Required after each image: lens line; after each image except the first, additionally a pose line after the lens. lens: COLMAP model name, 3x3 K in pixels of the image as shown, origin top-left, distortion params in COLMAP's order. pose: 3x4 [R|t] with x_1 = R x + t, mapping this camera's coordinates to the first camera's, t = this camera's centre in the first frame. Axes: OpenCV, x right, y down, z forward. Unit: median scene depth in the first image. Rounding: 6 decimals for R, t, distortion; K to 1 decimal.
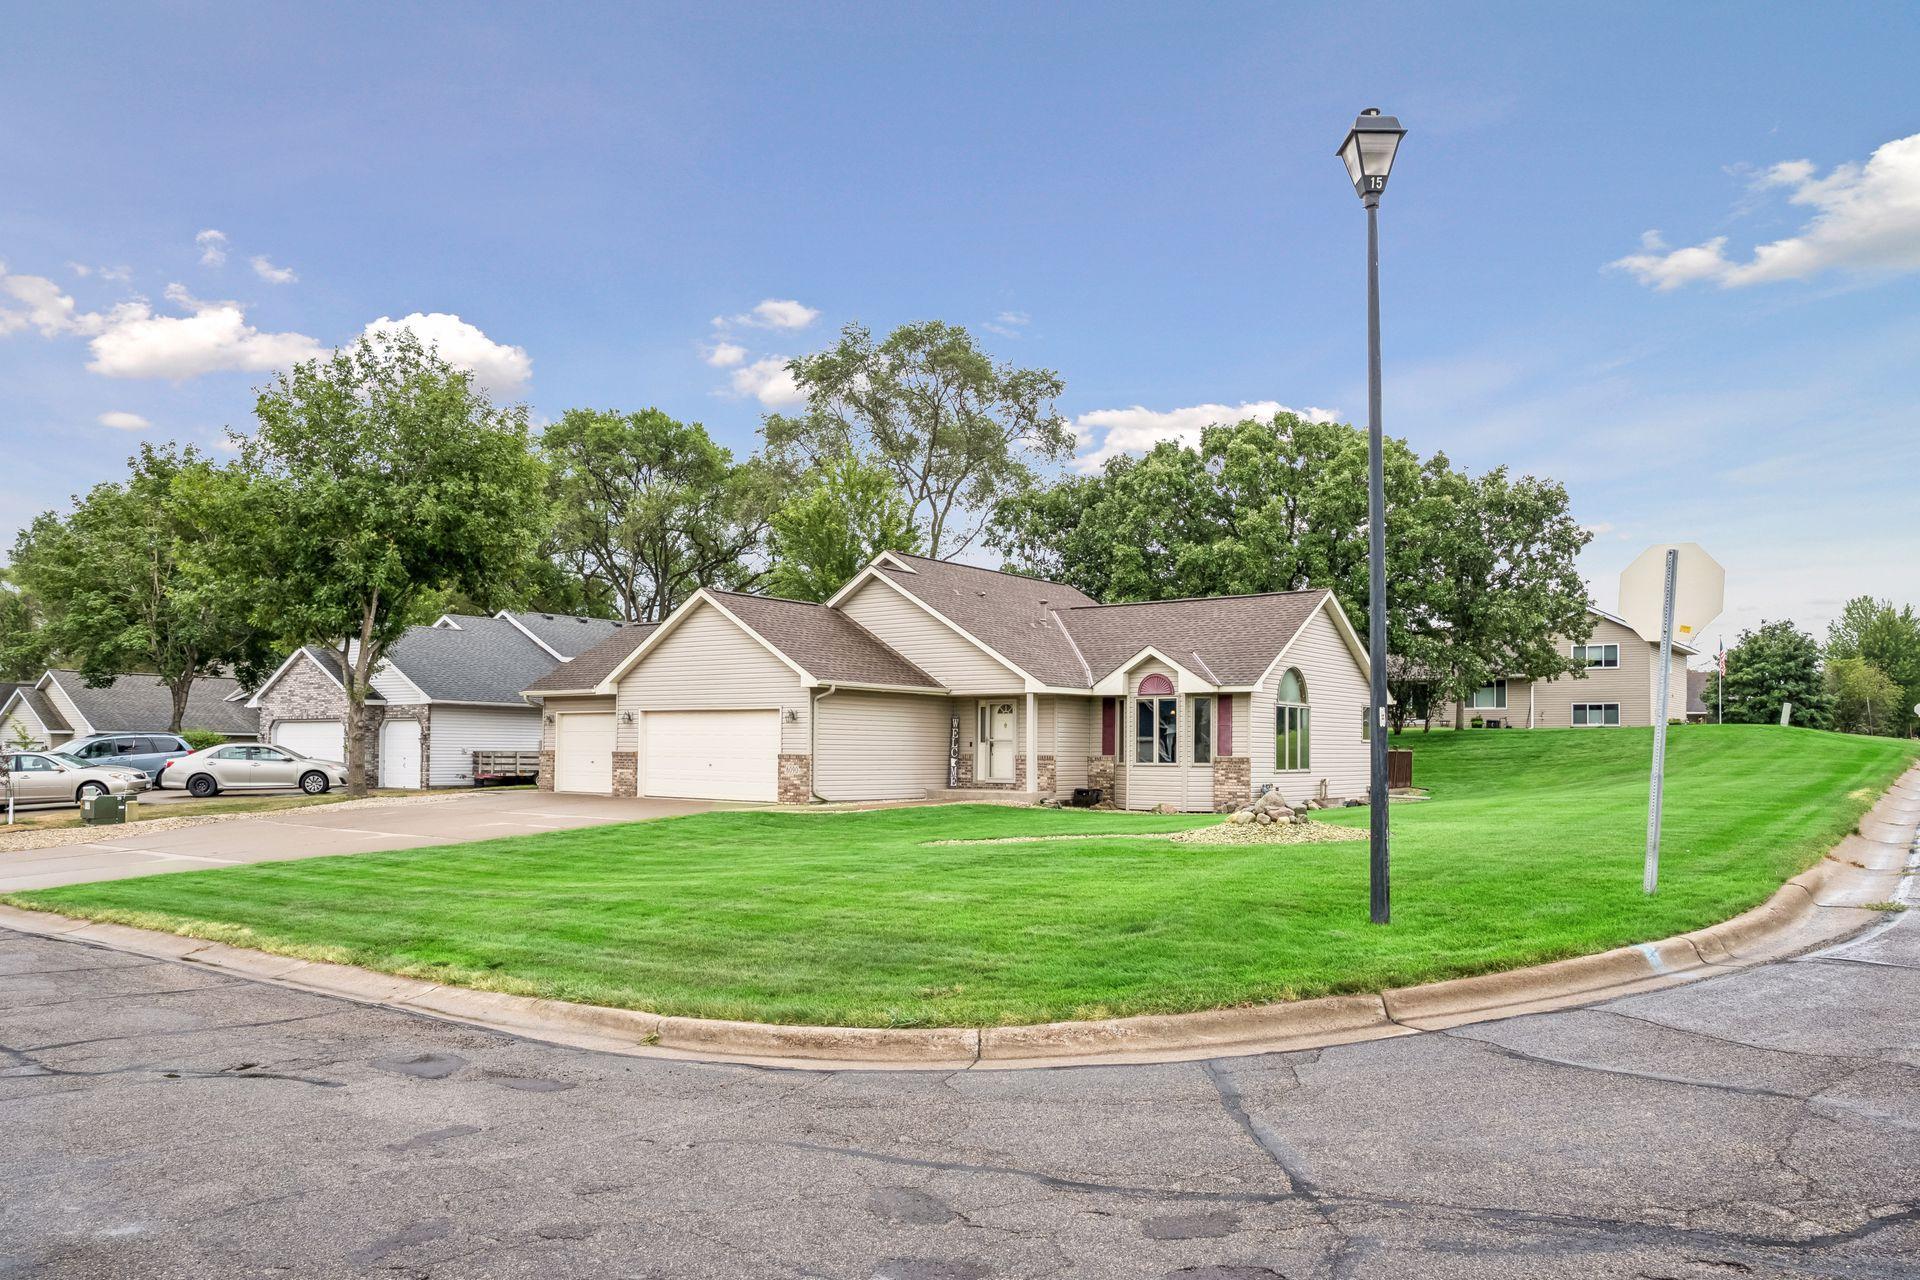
lens RADIAL K [[1350.1, 0, 969.6], [0, 1350.1, 684.0], [0, 0, 1]] dist [-0.038320, 0.014115]
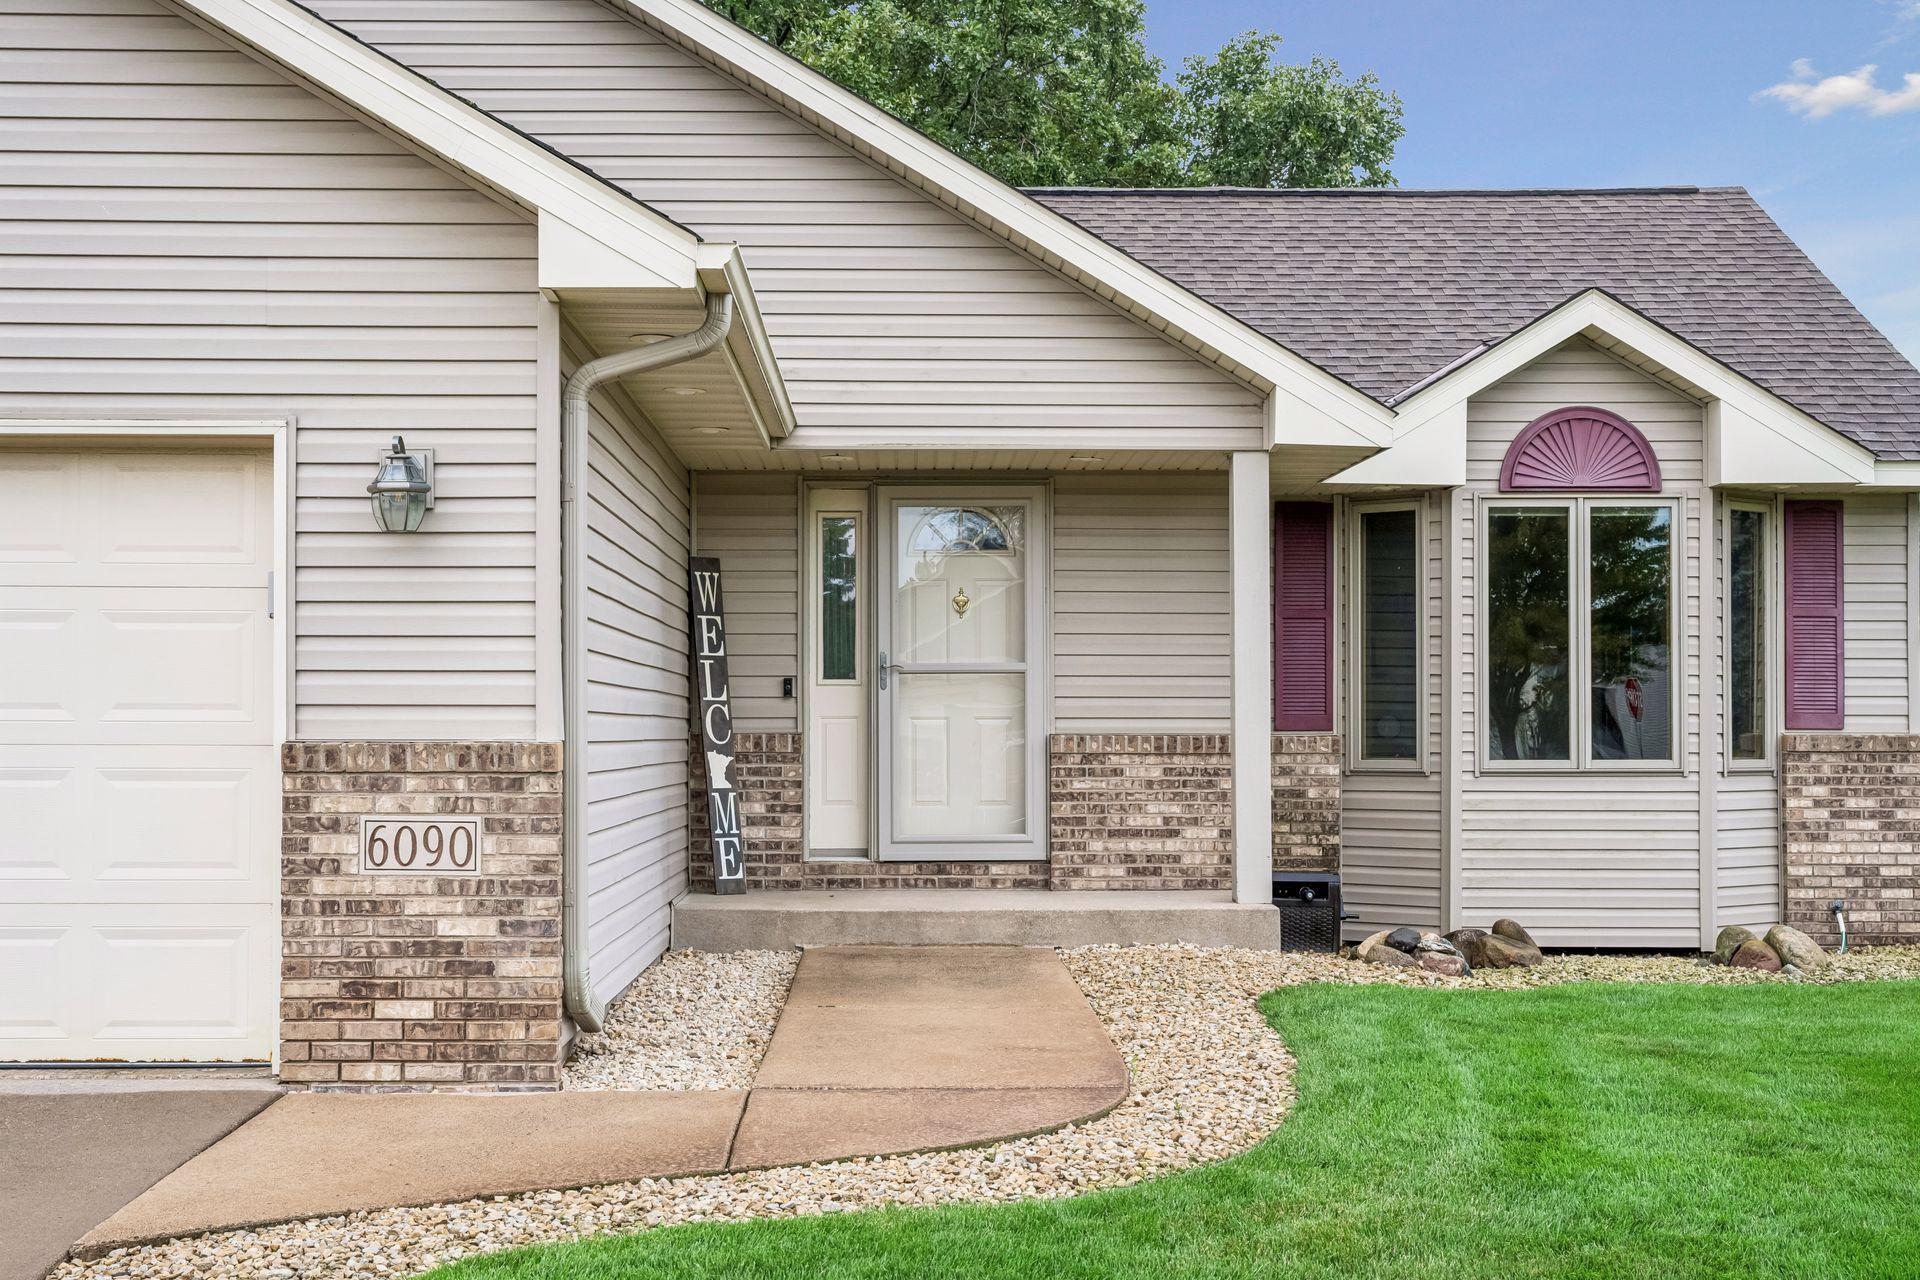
lens RADIAL K [[2464.6, 0, 960.6], [0, 2464.6, 643.1], [0, 0, 1]] dist [0.066008, 0.000000]
pose [[0.776231, 0.013585, 0.630303, -0.221777], [-0.024128, 0.999675, 0.008169, 0.032247], [-0.629987, -0.021549, 0.776307, 0.645166]]
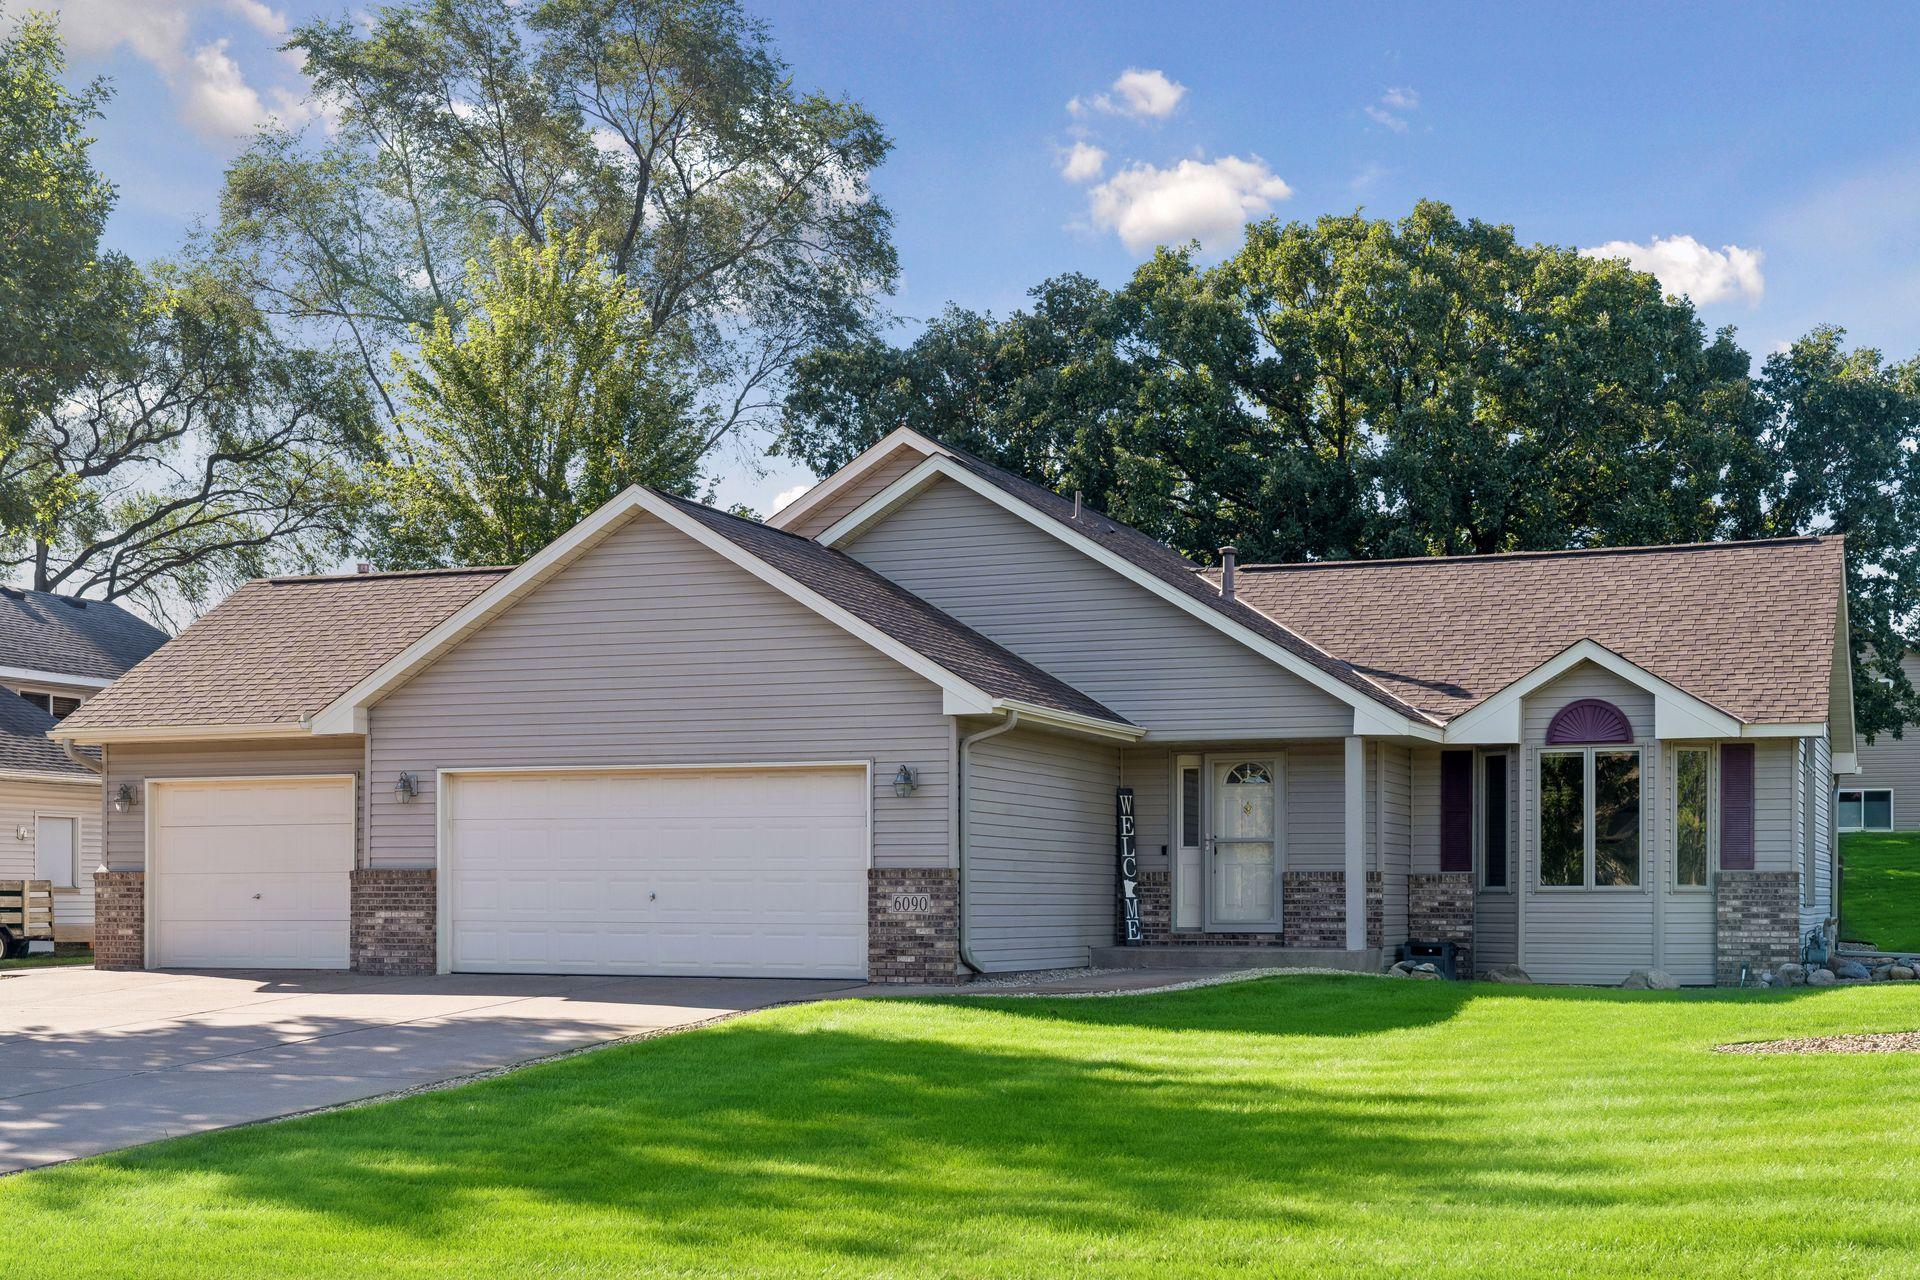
lens RADIAL K [[2657.9, 0, 945.5], [0, 2657.9, 775.3], [0, 0, 1]] dist [0.000542, 0.000000]
pose [[0.962403, 0.005563, 0.271567, -0.306538], [-0.006175, 0.999980, 0.001397, 0.017584], [-0.271554, -0.003022, 0.962418, 0.138827]]
